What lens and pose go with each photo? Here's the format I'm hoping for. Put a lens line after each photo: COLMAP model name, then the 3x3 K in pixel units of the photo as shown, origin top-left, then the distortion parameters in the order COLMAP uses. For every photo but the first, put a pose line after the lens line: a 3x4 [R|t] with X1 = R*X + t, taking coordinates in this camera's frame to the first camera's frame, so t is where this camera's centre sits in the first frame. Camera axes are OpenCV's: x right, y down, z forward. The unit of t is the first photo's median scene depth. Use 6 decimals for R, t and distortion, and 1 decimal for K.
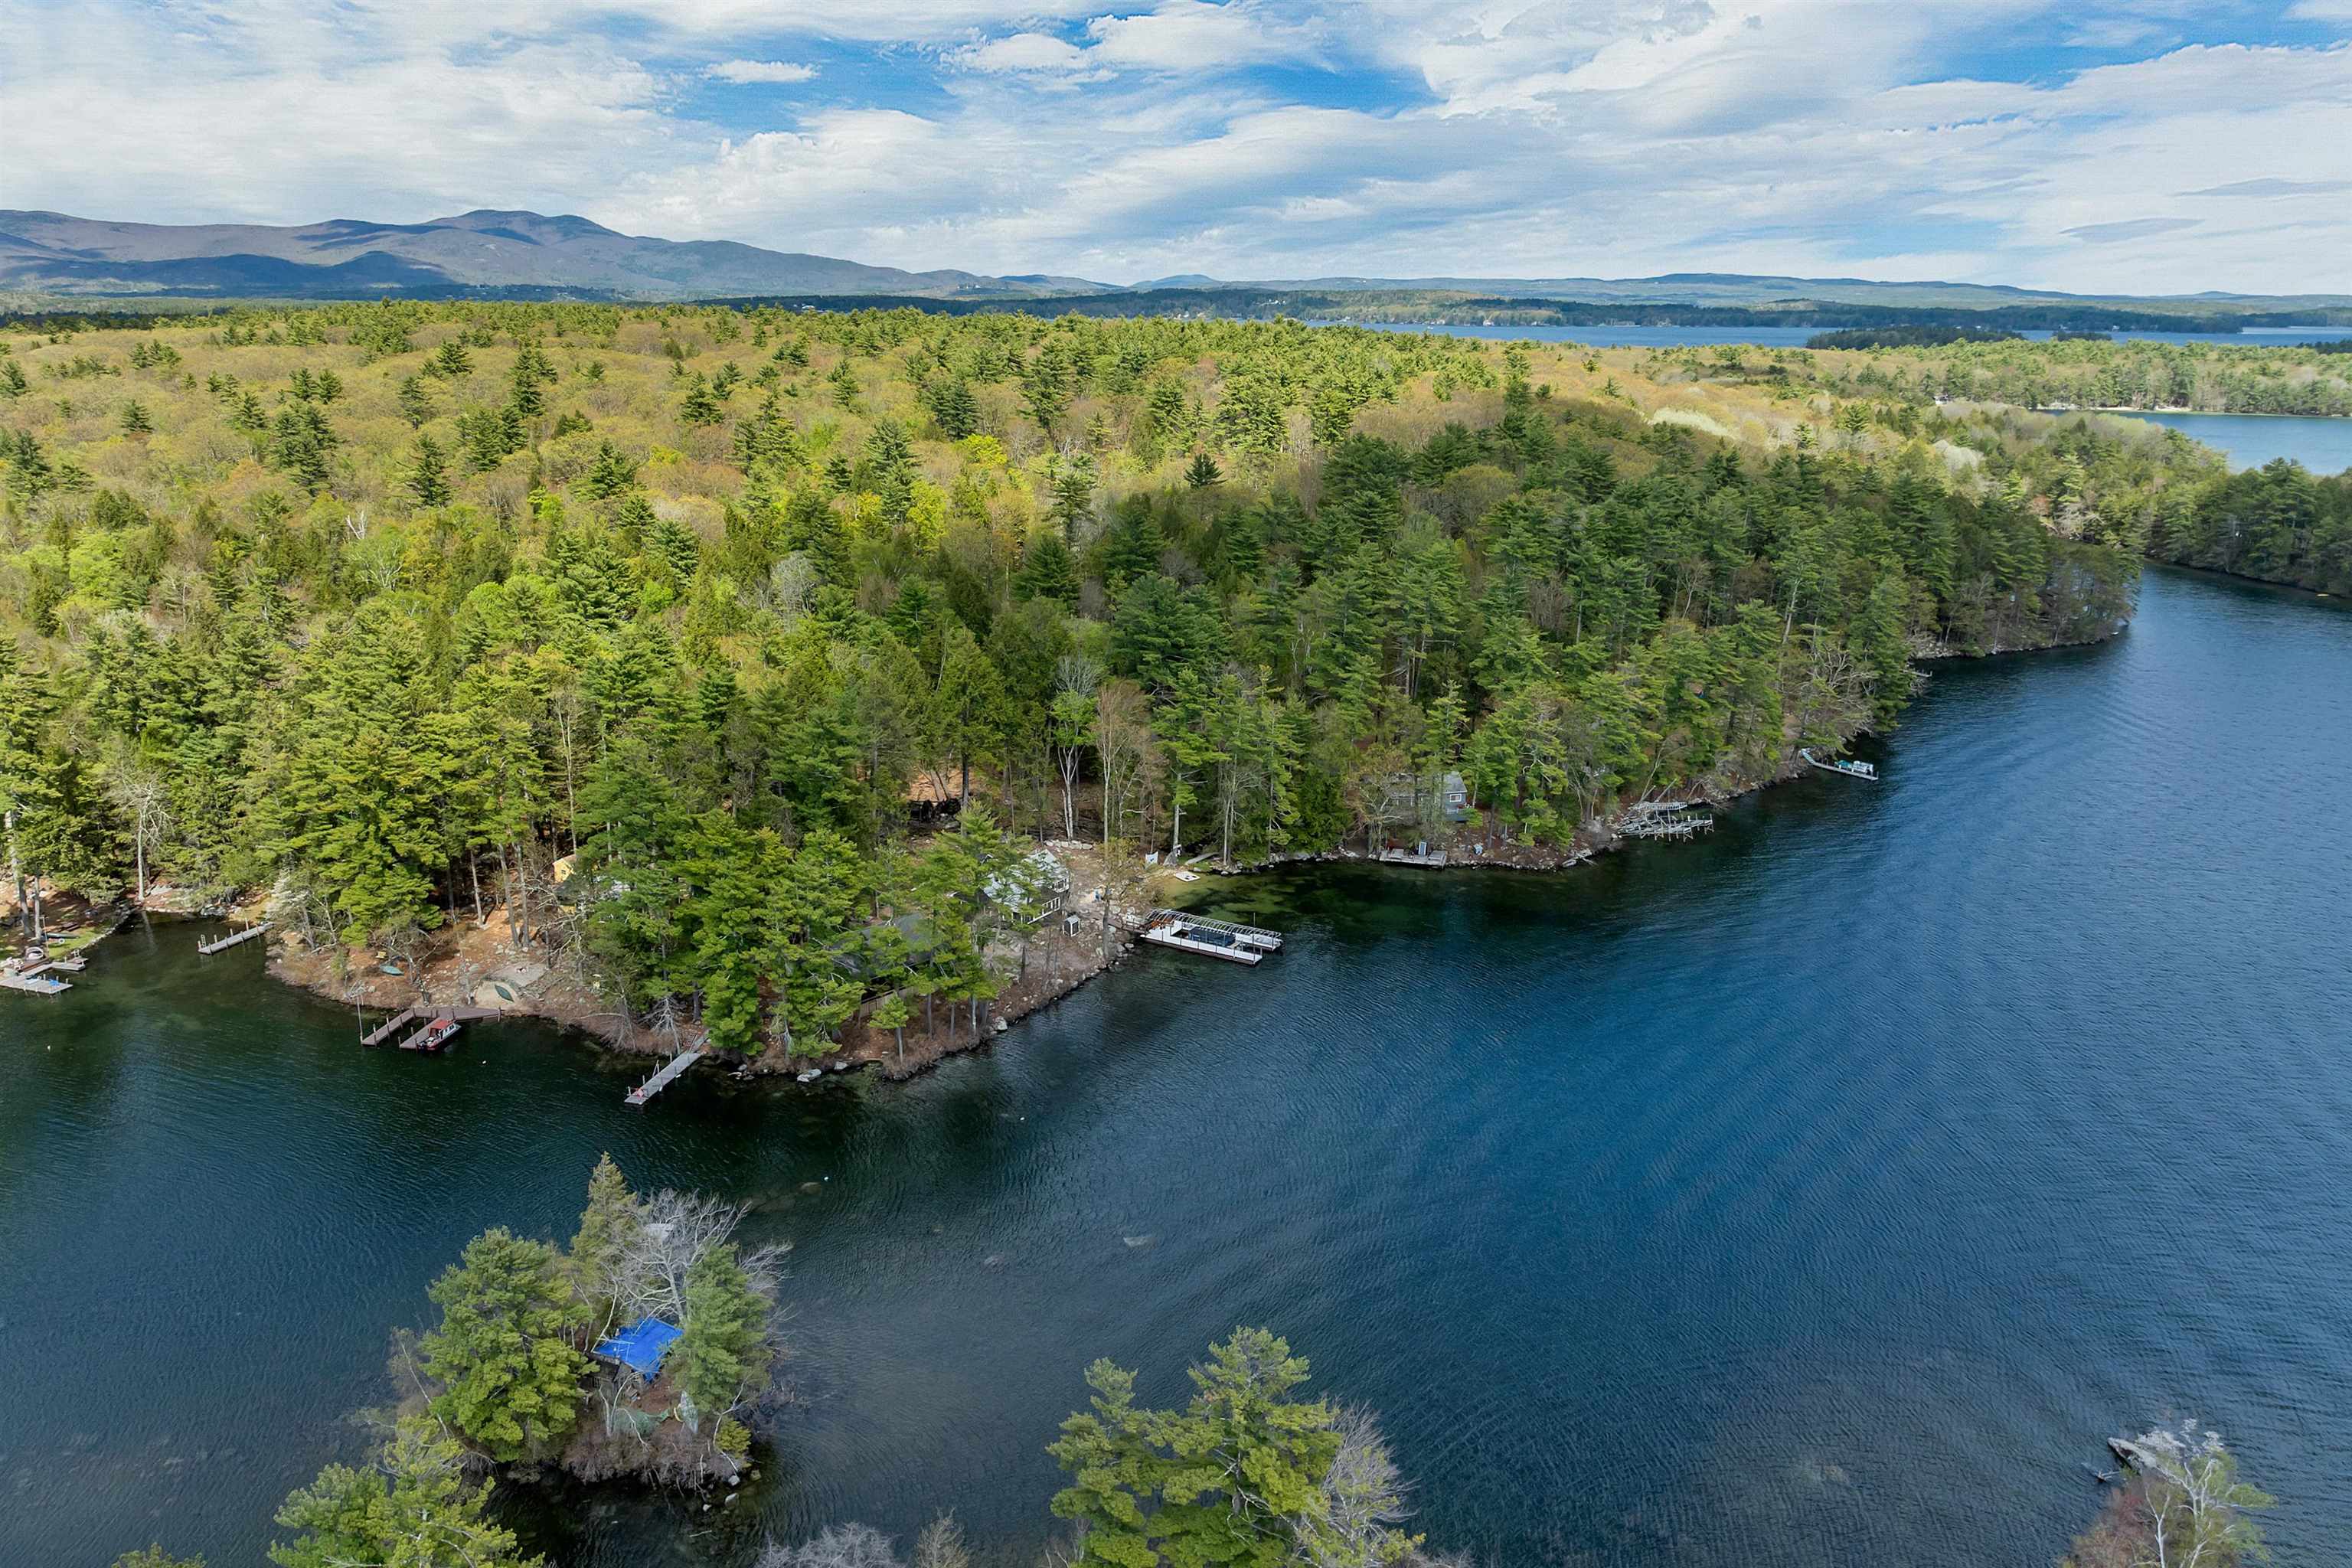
lens RADIAL K [[1608.1, 0, 1176.0], [0, 1608.1, 784.0], [0, 0, 1]] dist [-0.001462, 0.001394]
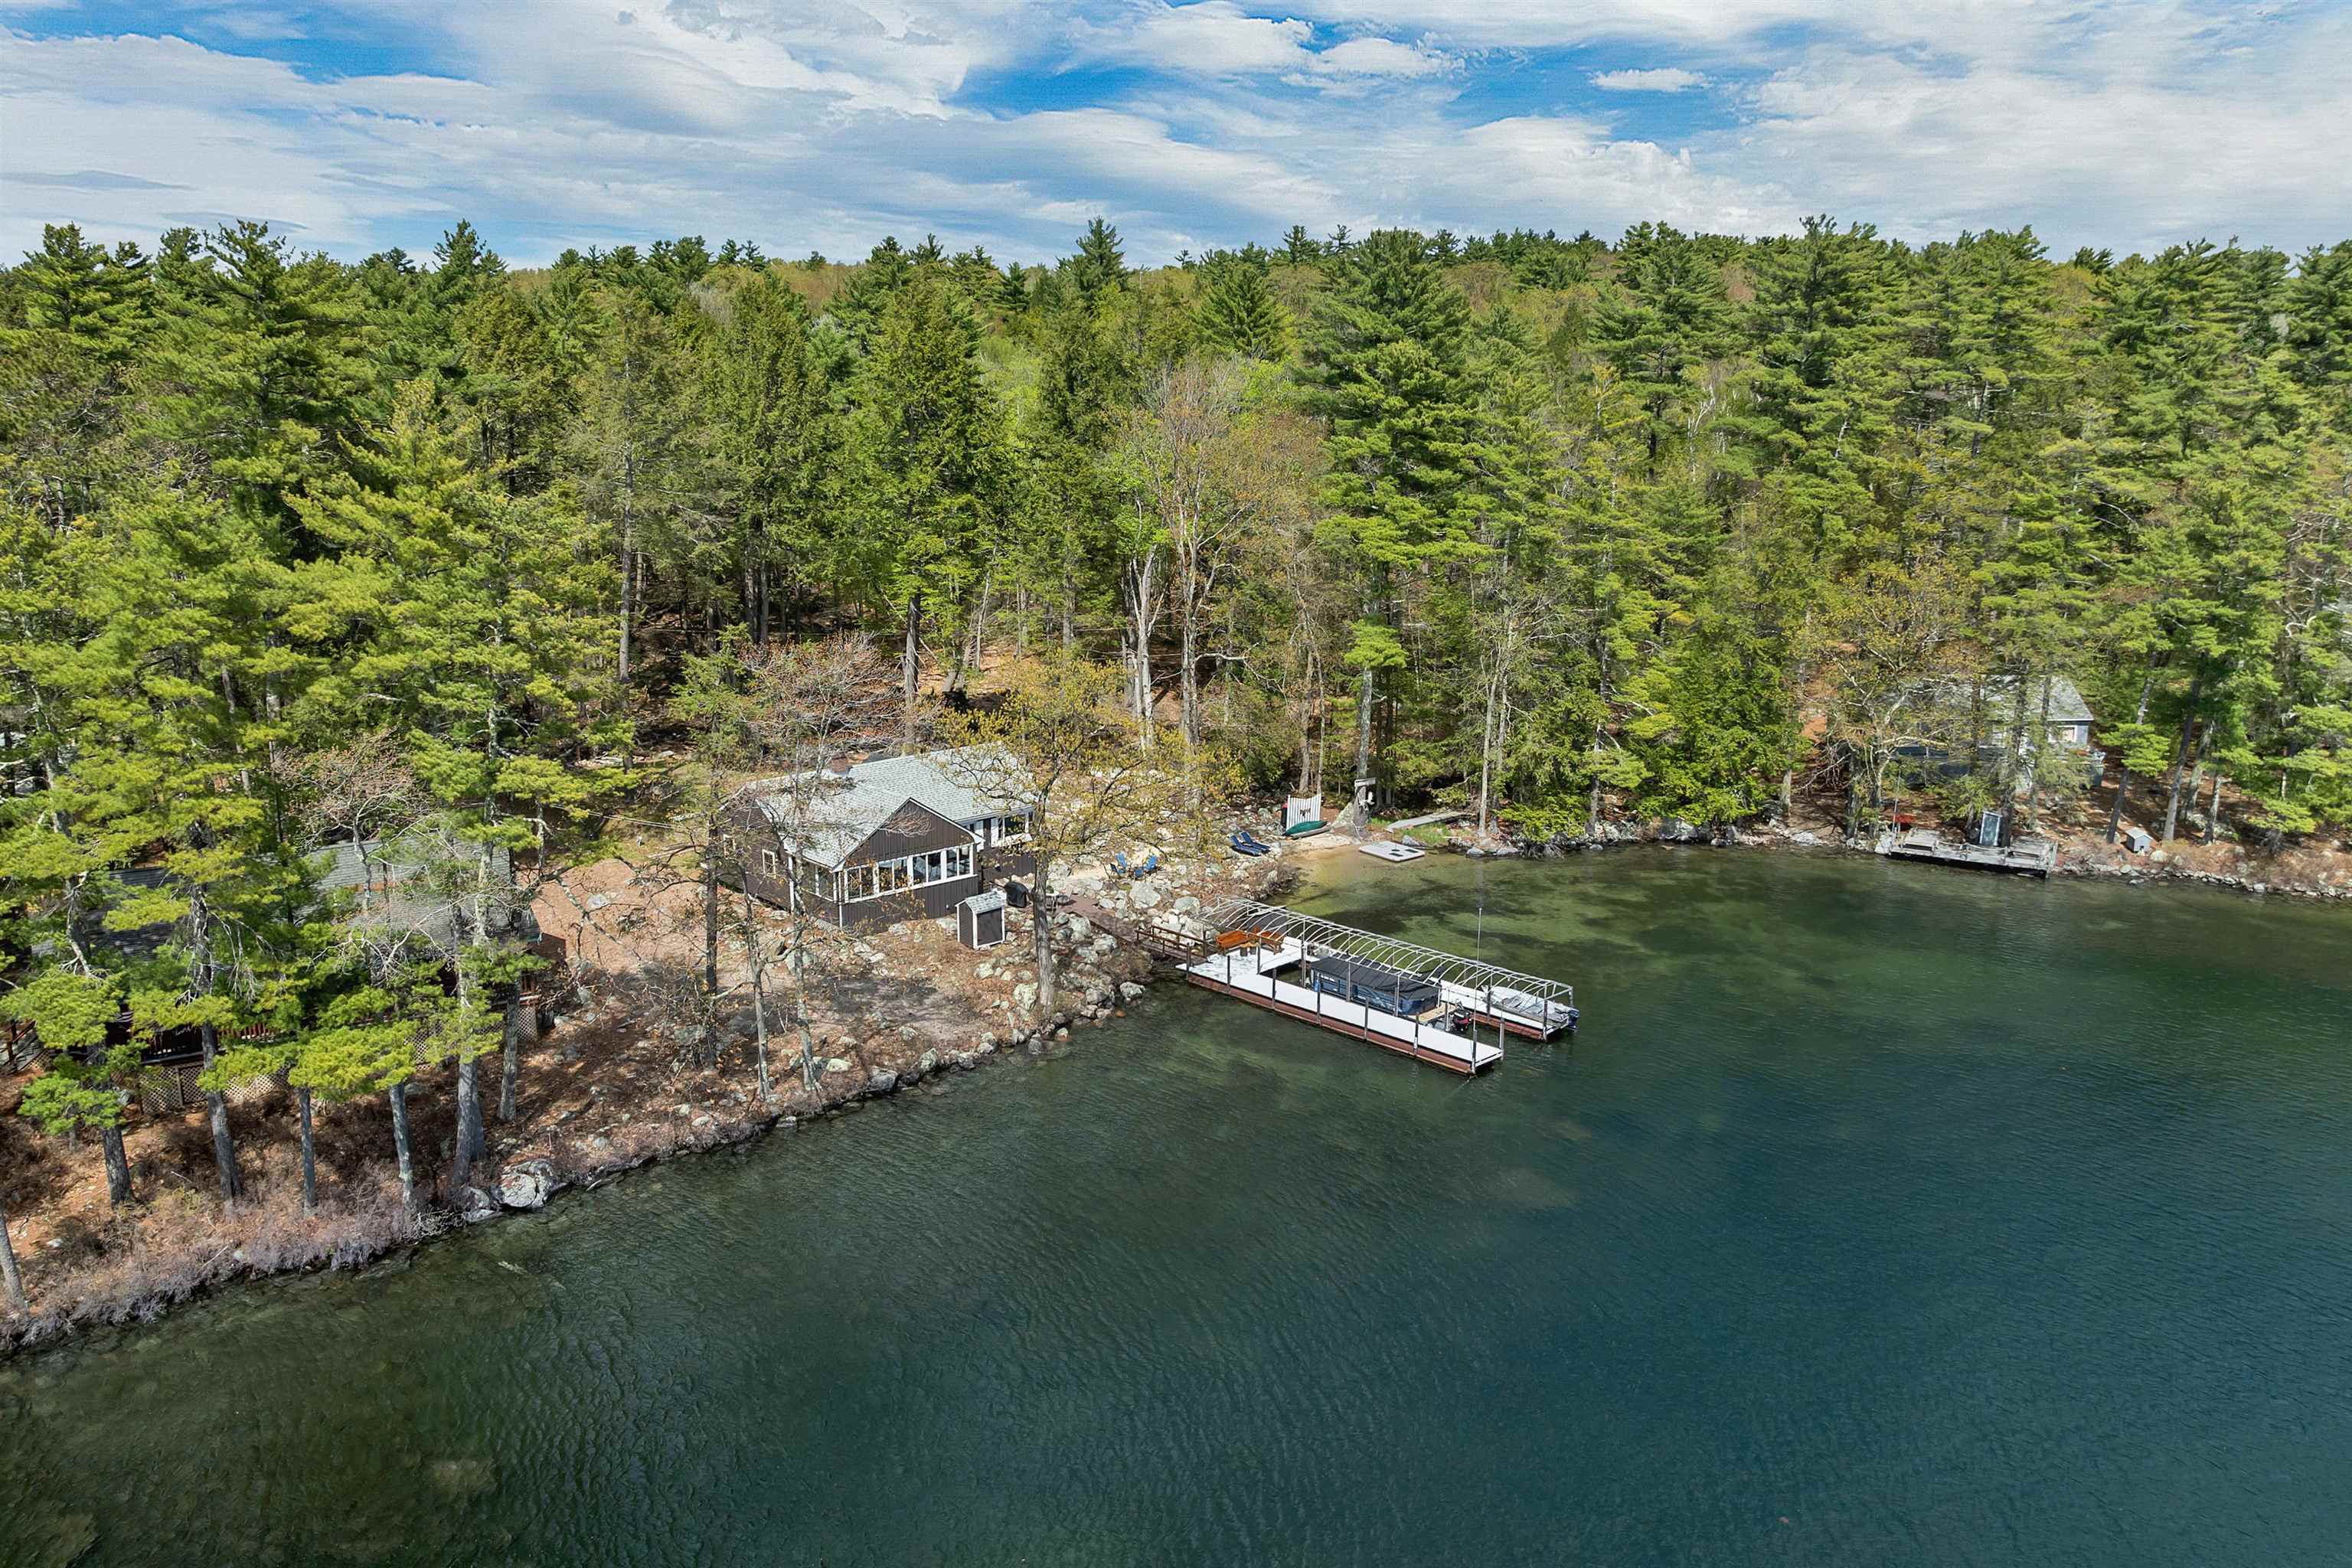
lens RADIAL K [[1608.1, 0, 1176.0], [0, 1608.1, 784.0], [0, 0, 1]] dist [-0.001462, 0.001394]
pose [[0.964943, 0.041205, -0.259203, 0.065495], [-0.056740, 0.996995, -0.052737, 0.067677], [0.256251, 0.065595, 0.964382, 0.606868]]
